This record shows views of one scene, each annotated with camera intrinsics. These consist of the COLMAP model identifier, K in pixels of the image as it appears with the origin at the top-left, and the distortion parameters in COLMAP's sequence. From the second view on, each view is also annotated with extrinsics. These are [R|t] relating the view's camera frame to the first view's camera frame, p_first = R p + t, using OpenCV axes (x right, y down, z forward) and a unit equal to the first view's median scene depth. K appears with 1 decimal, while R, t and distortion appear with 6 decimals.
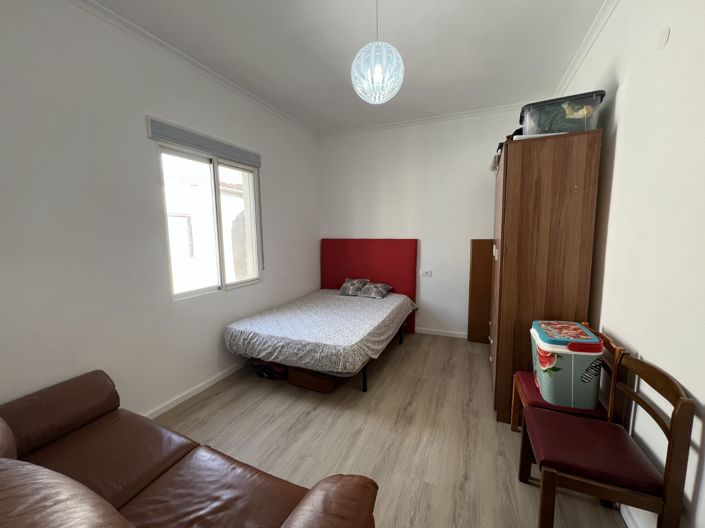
lens RADIAL K [[280.0, 0, 353.6], [0, 280.0, 265.0], [0, 0, 1]] dist [-0.000274, -0.000064]
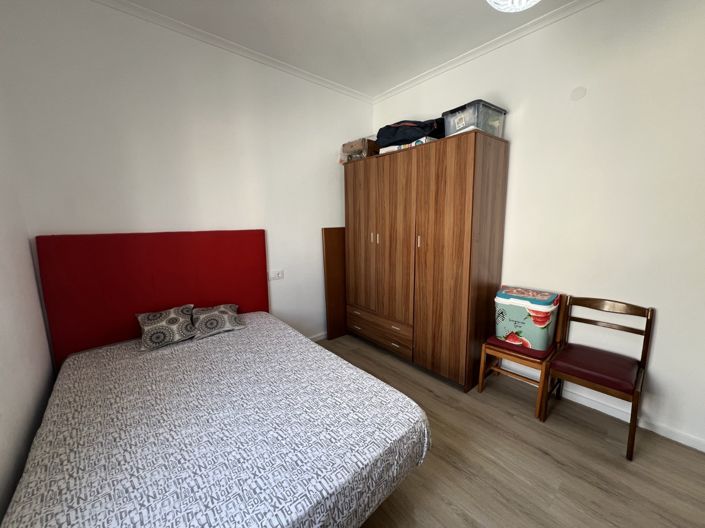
lens RADIAL K [[280.1, 0, 355.9], [0, 280.1, 262.8], [0, 0, 1]] dist [-0.002161, -0.000244]
pose [[0.430147, -0.129050, 0.893488, -0.549801], [0.107556, 0.990006, 0.091210, -0.085161], [-0.896329, 0.056867, 0.439728, 0.836413]]
